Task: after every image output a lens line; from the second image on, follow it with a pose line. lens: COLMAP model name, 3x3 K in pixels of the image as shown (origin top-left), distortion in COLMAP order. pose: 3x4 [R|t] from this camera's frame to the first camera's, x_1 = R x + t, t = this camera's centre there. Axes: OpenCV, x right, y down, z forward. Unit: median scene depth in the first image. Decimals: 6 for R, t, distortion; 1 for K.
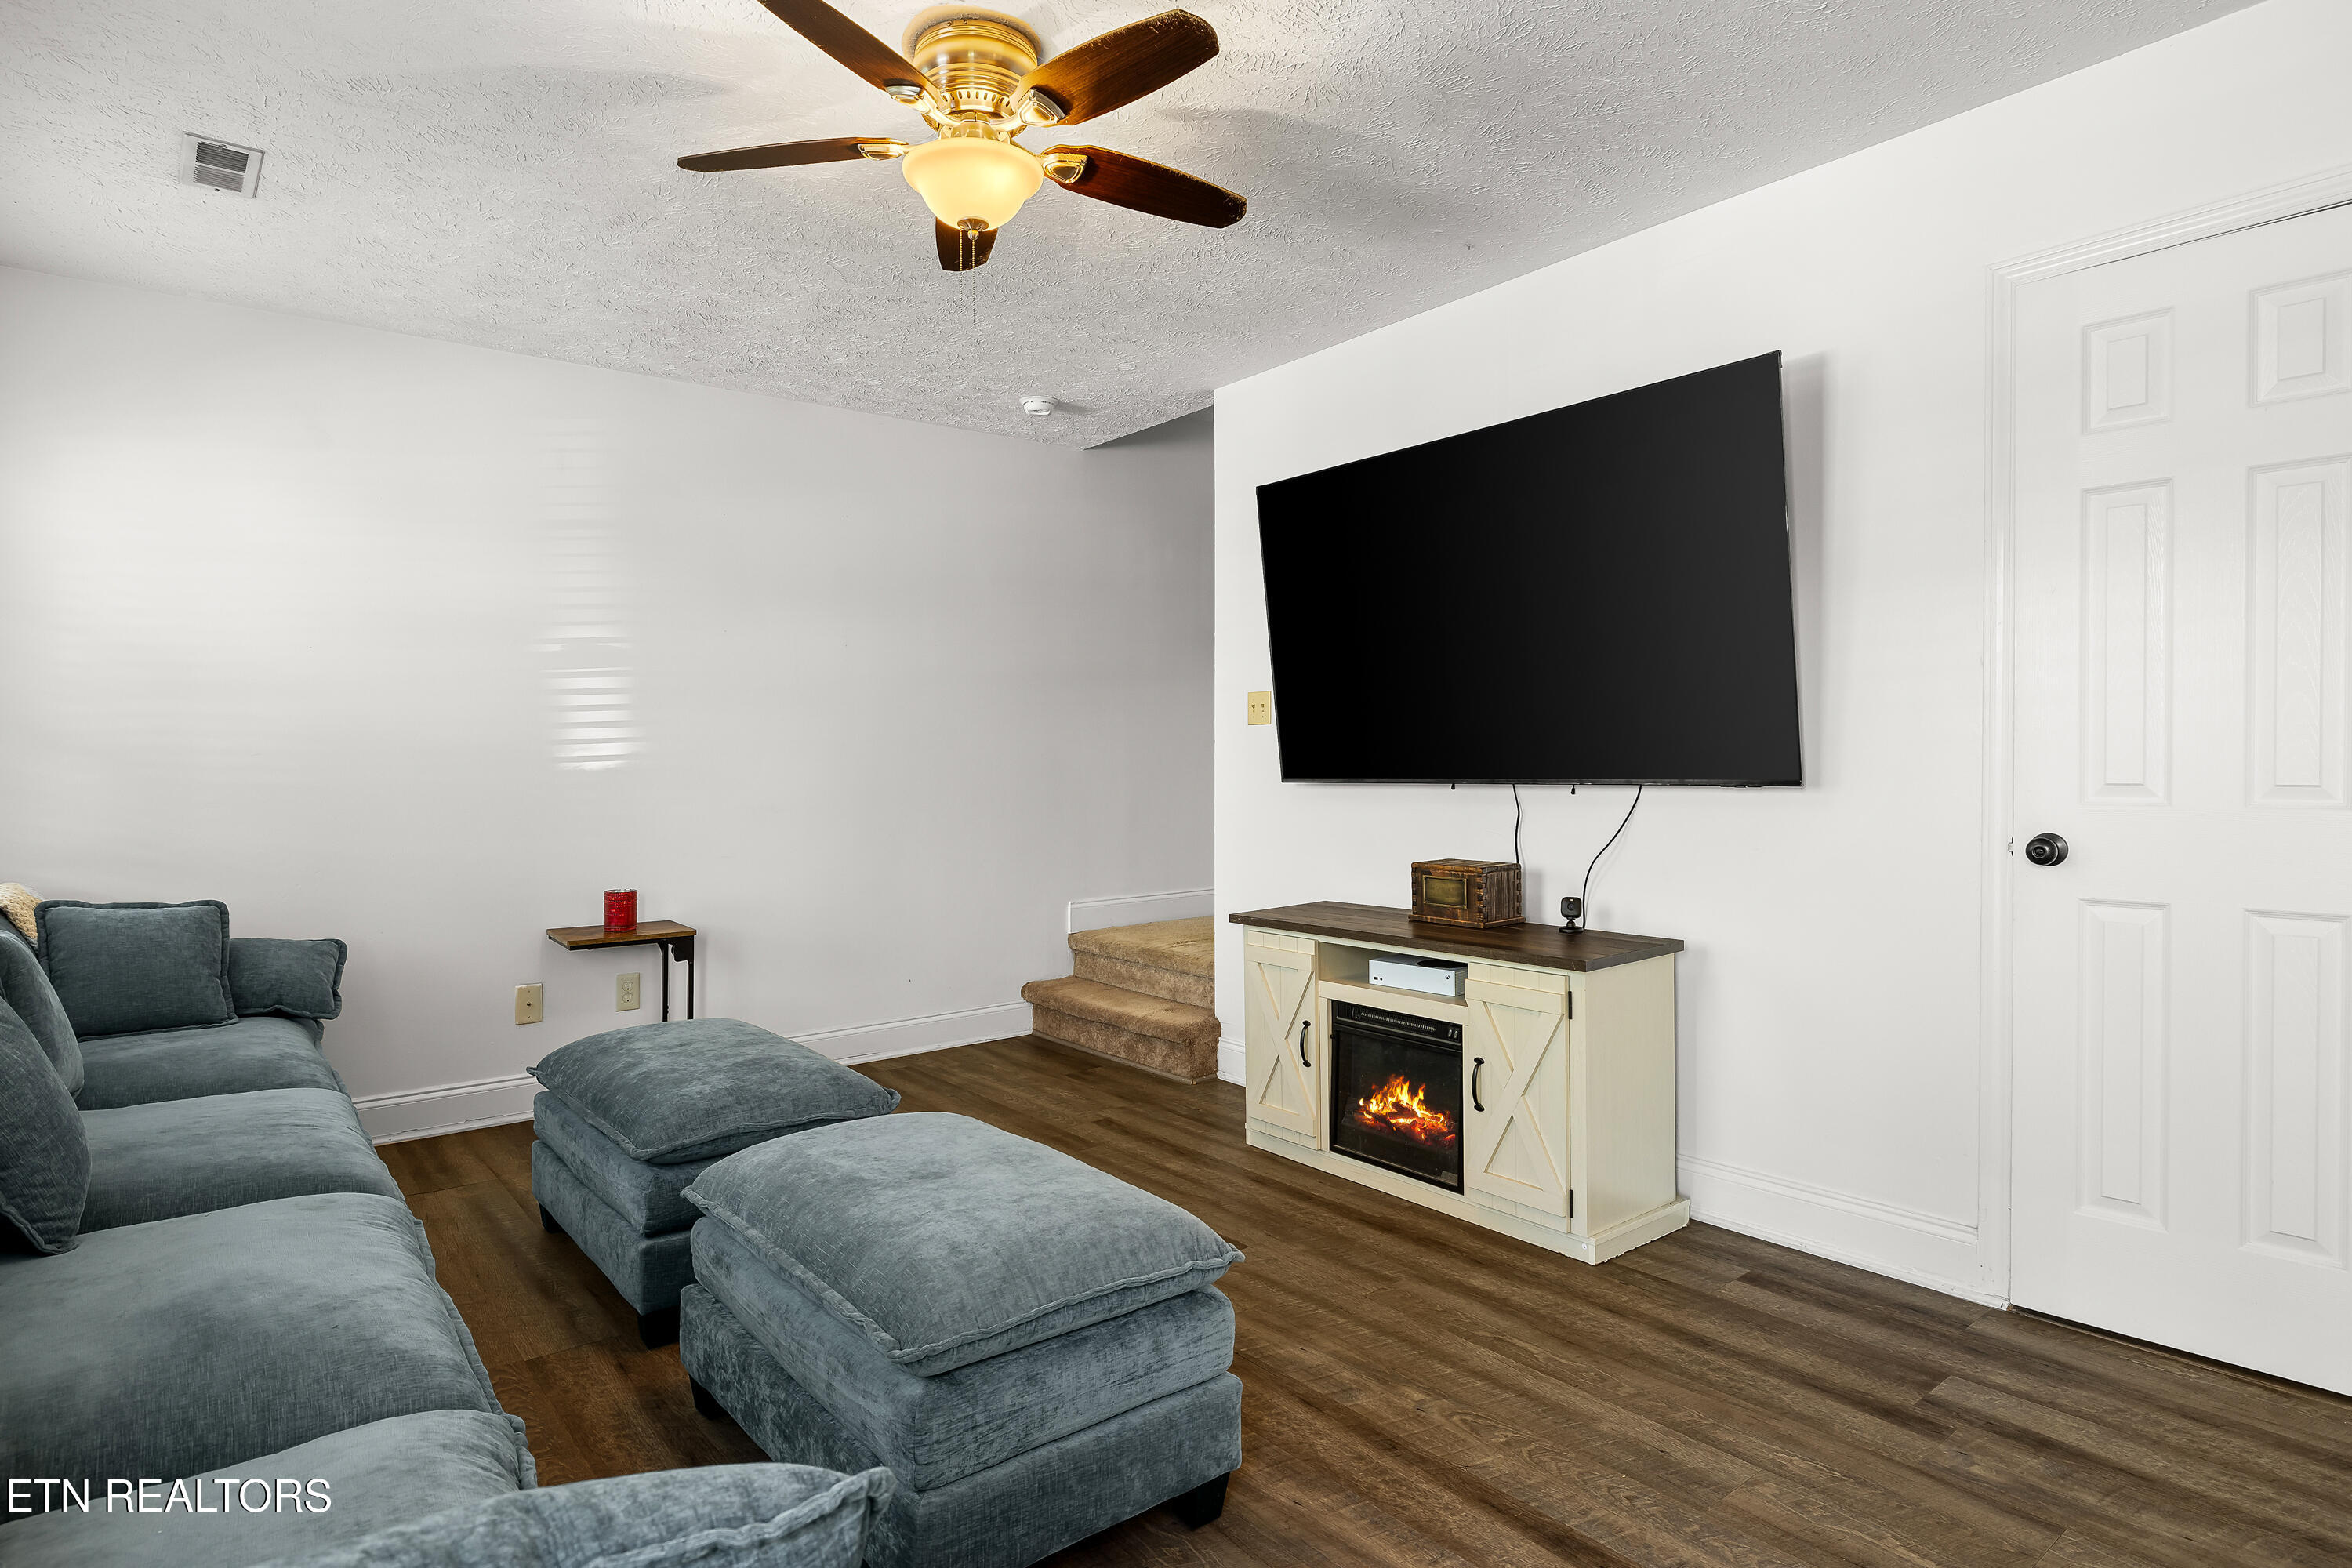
lens RADIAL K [[1304.7, 0, 1176.0], [0, 1304.7, 784.0], [0, 0, 1]] dist [0.000035, -0.000795]
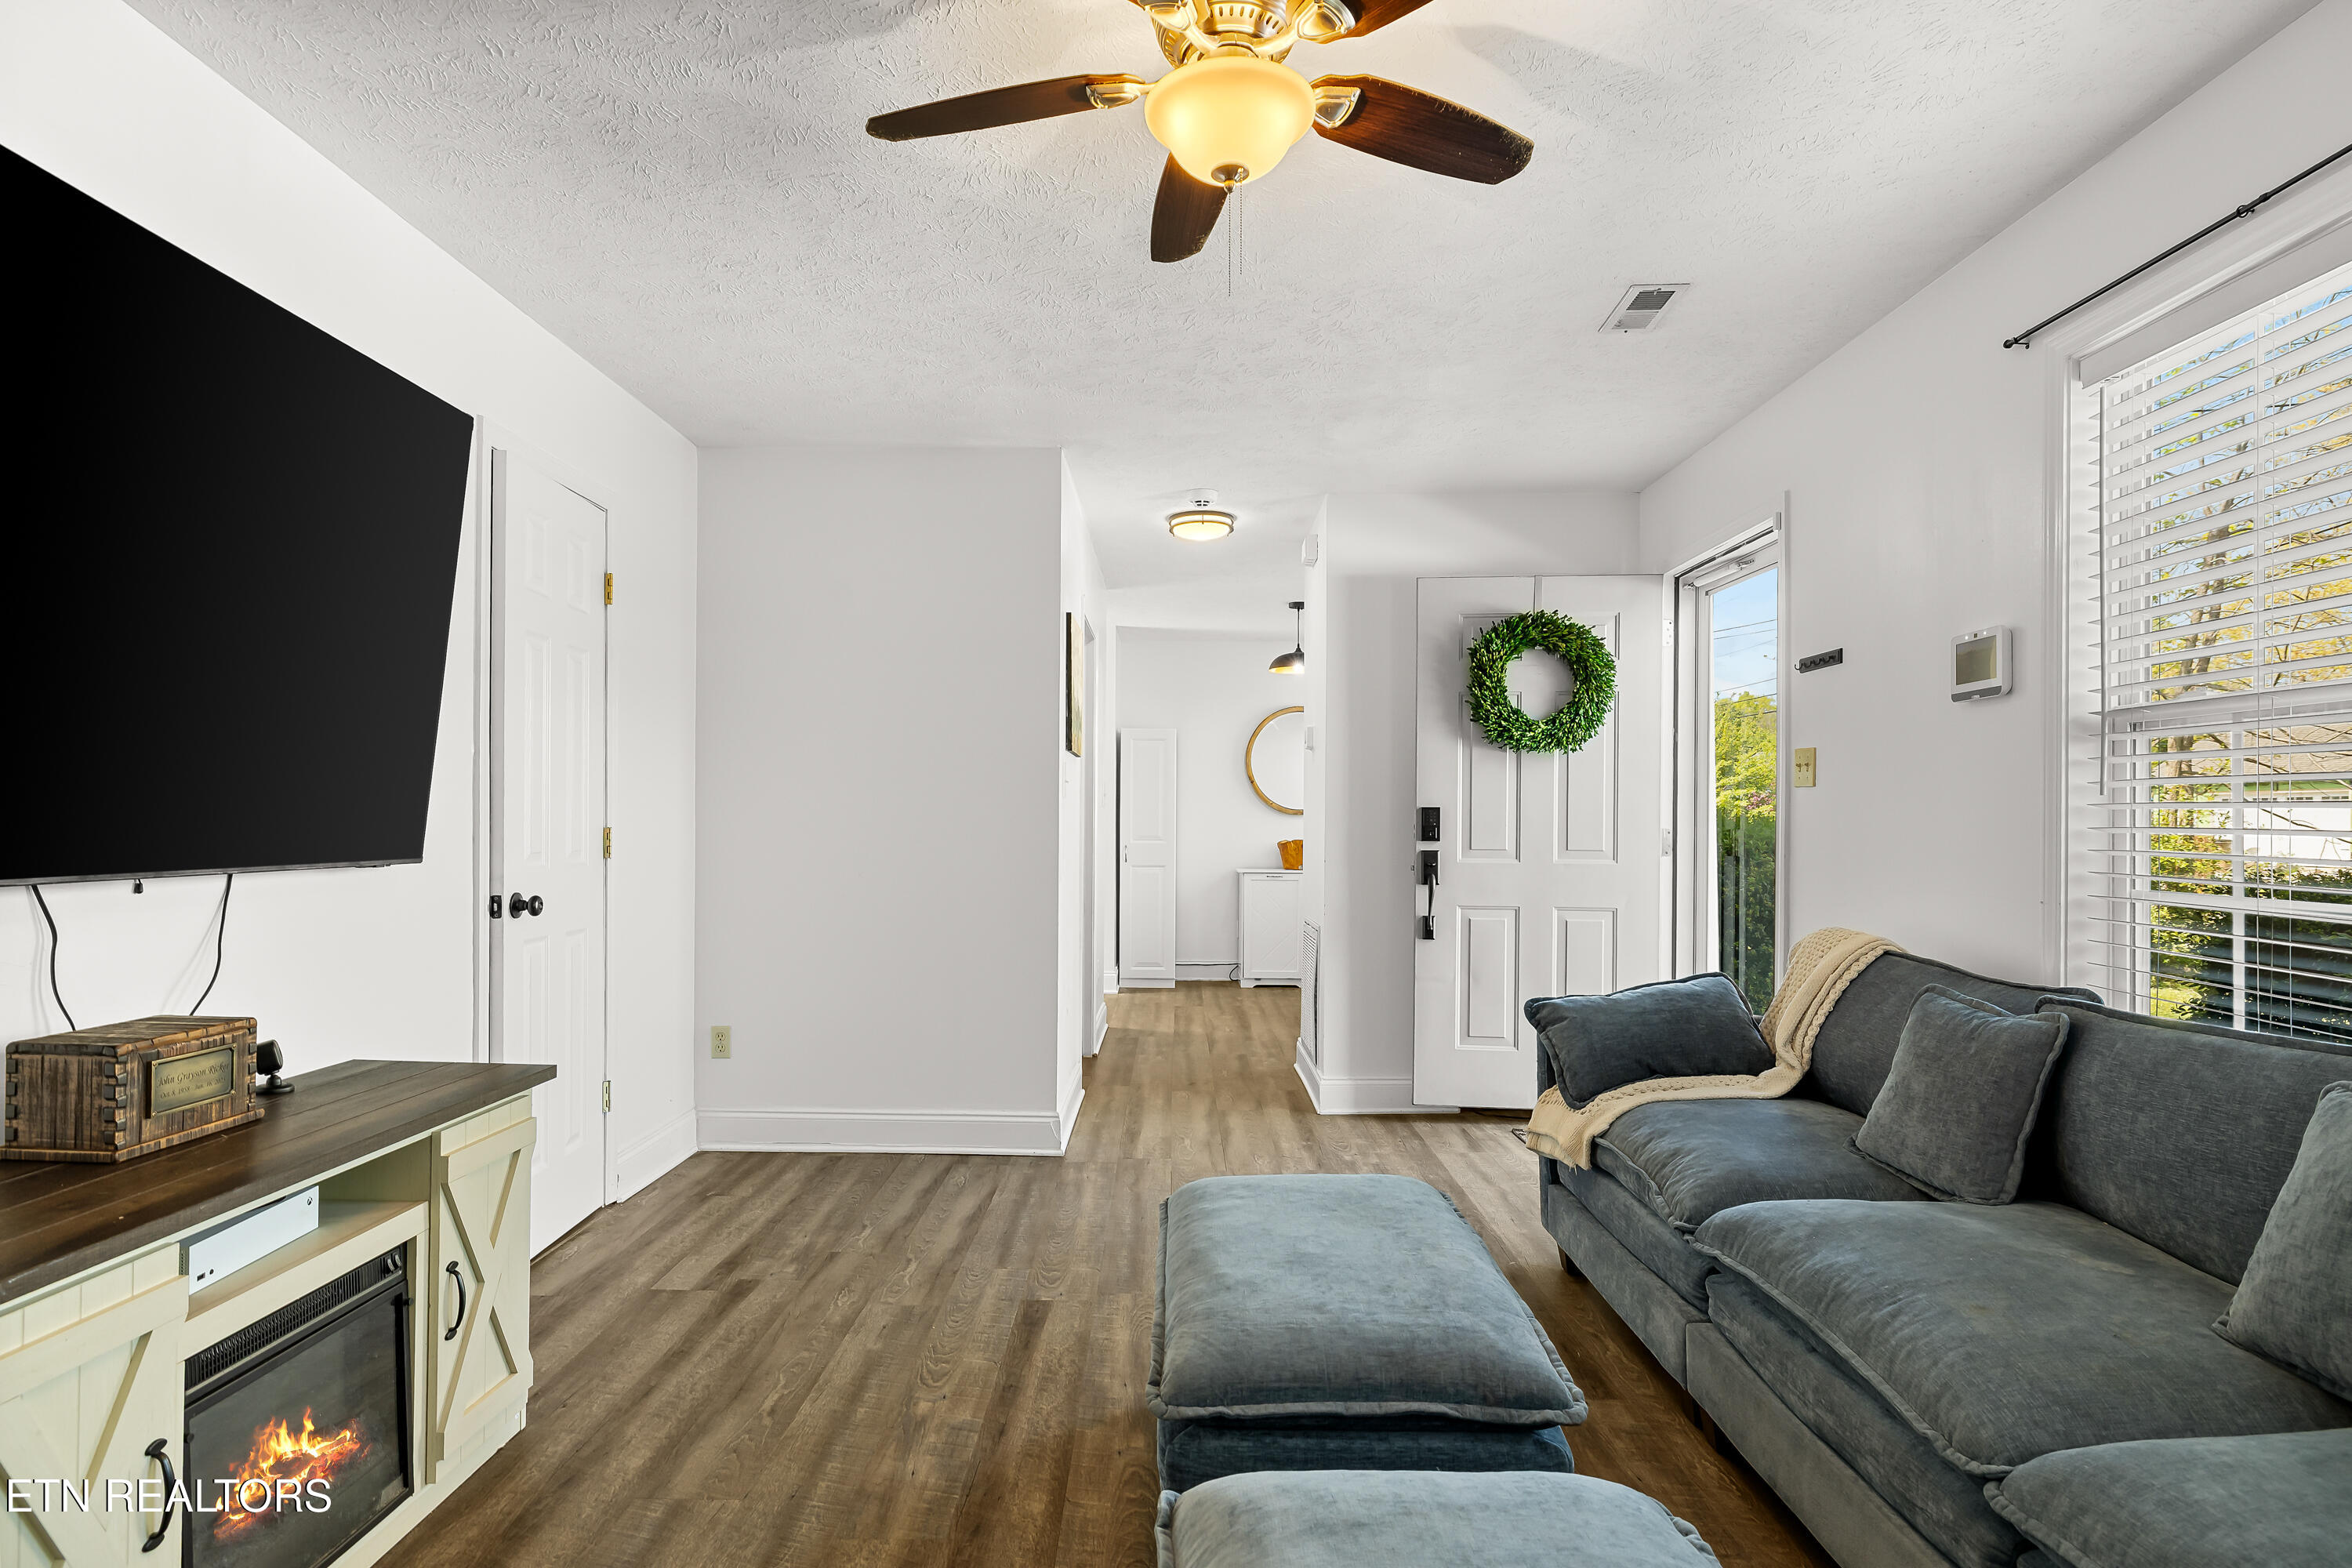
lens RADIAL K [[1319.7, 0, 1141.6], [0, 1319.7, 795.6], [0, 0, 1]] dist [0.001452, 0.000139]
pose [[-0.779403, 0.022084, 0.626134, -0.510873], [0.020134, 0.999745, -0.010199, -0.024873], [-0.626200, 0.004657, -0.779649, 1.336172]]
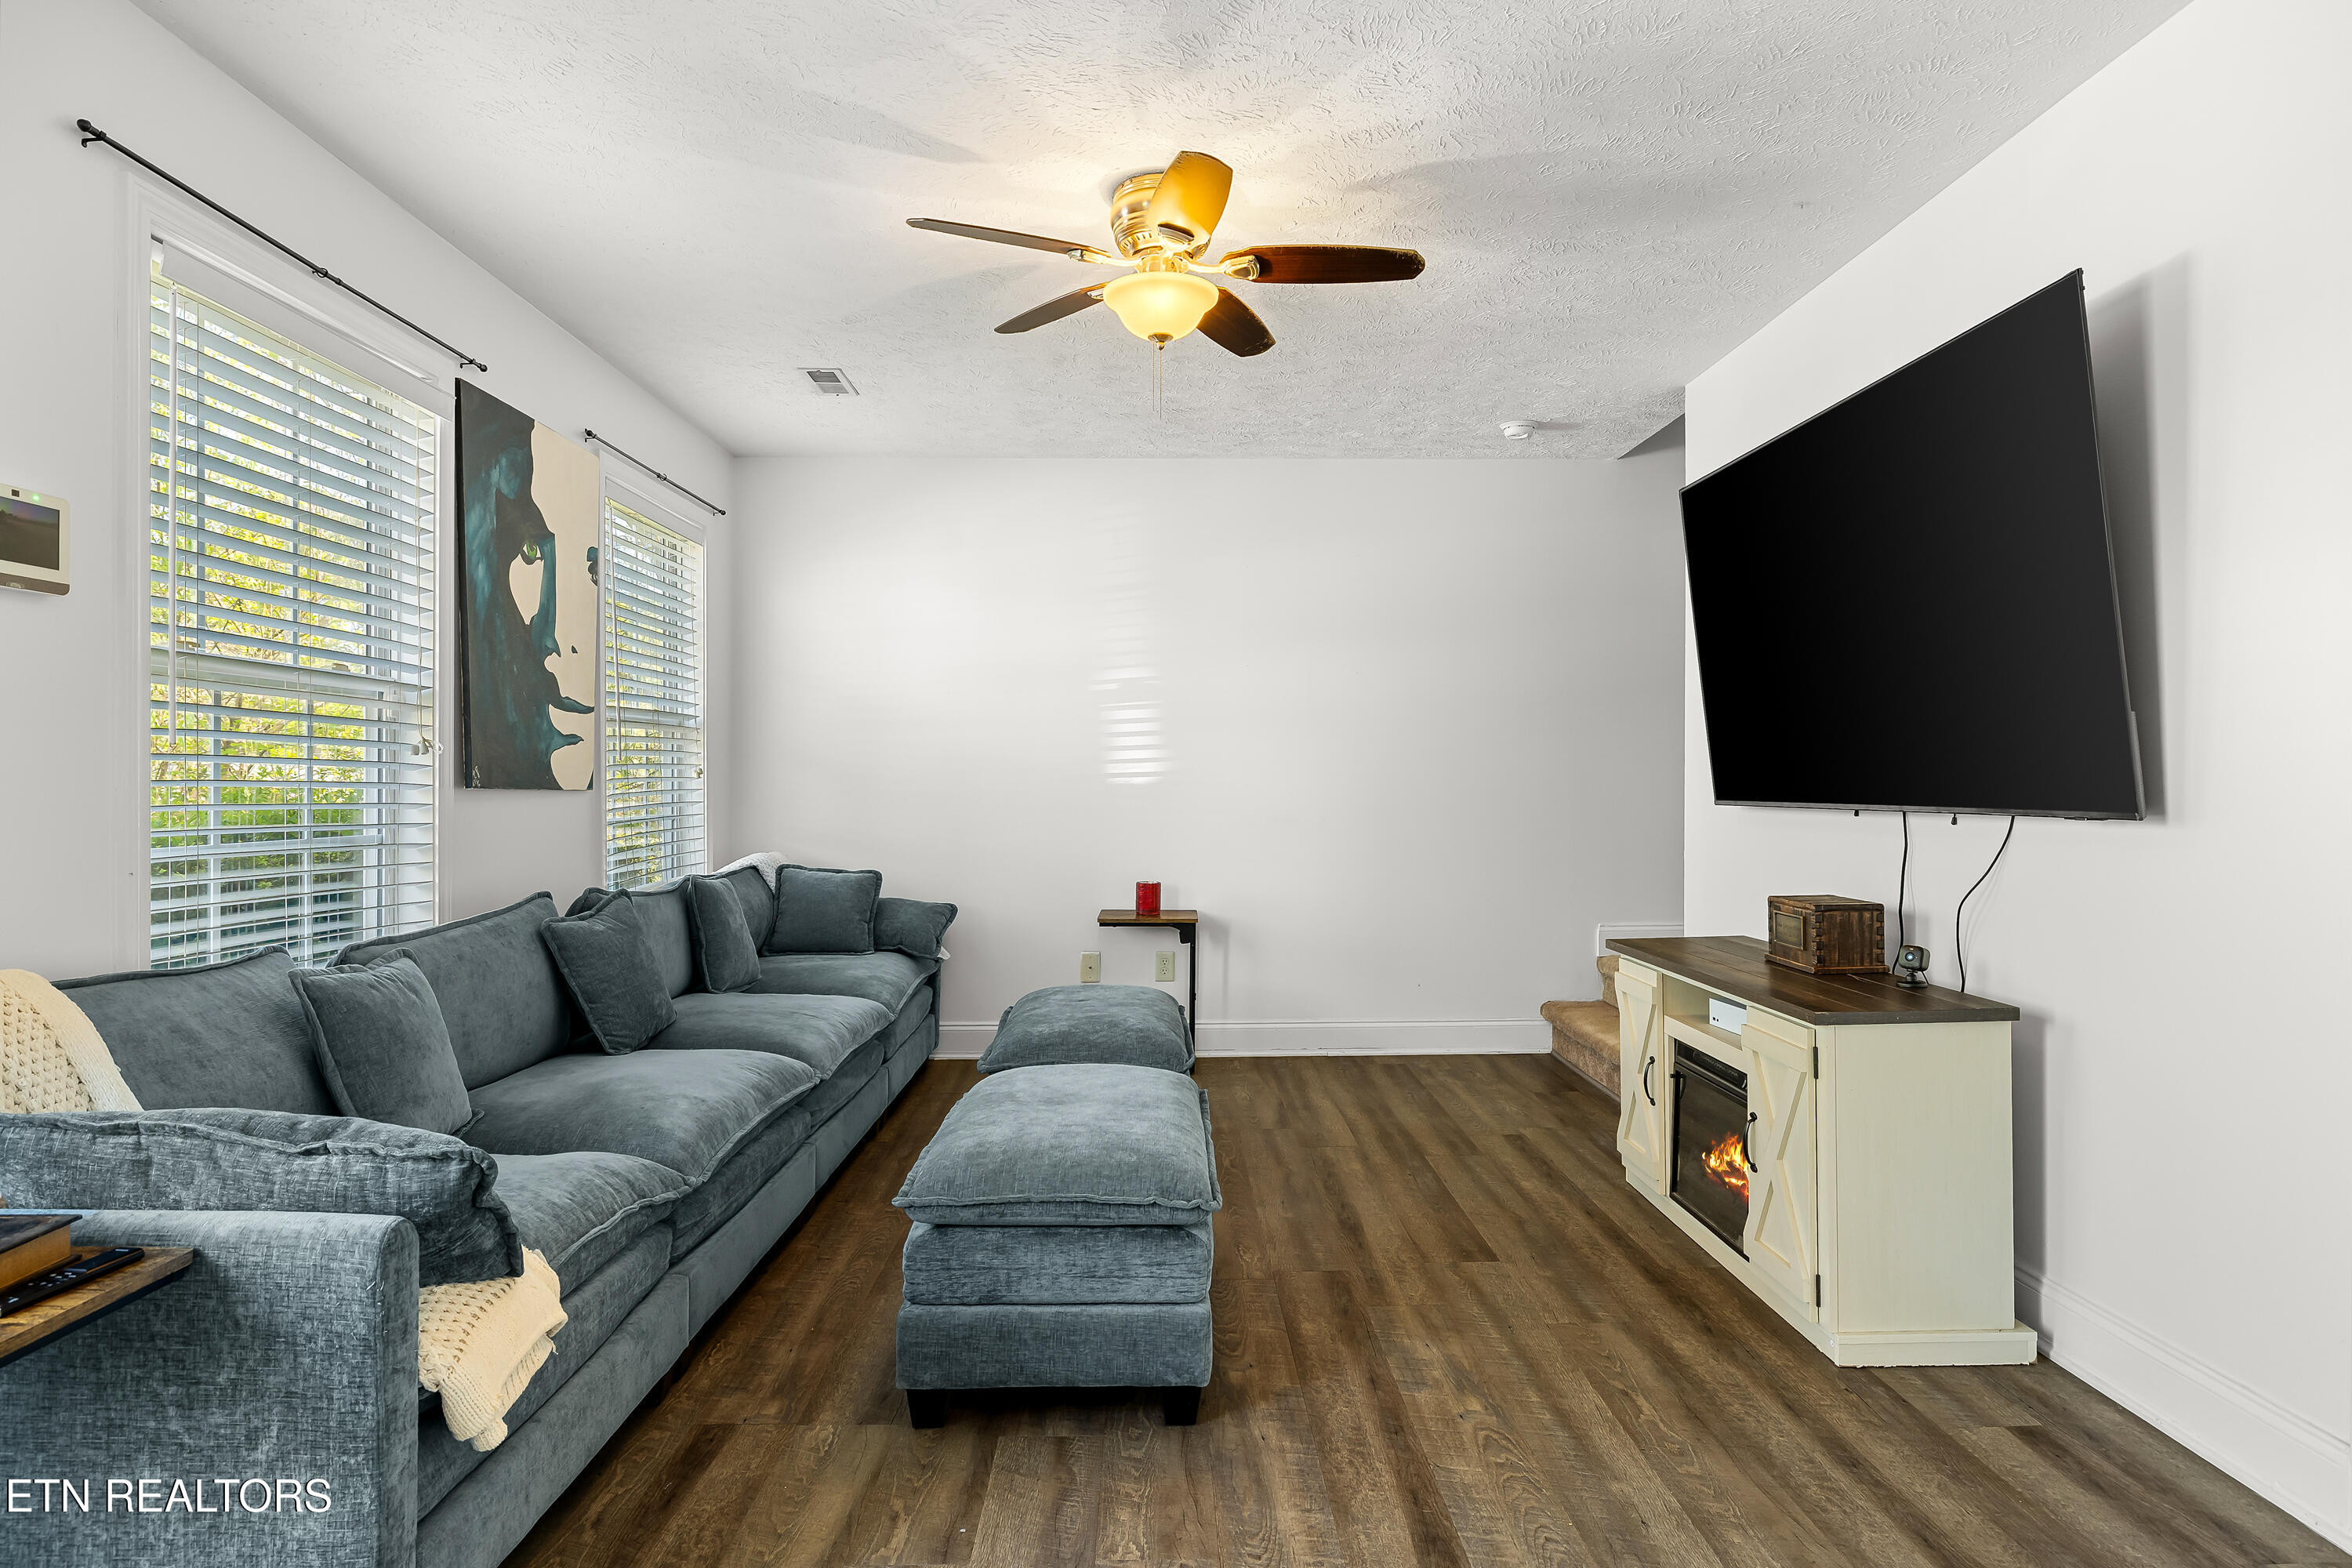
lens RADIAL K [[1319.7, 0, 1141.6], [0, 1319.7, 795.6], [0, 0, 1]] dist [0.001452, 0.000139]
pose [[0.788914, 0.015455, -0.614310, 0.460090], [-0.017877, 0.999838, 0.002195, -0.003525], [0.614244, 0.009250, 0.789062, 0.018905]]
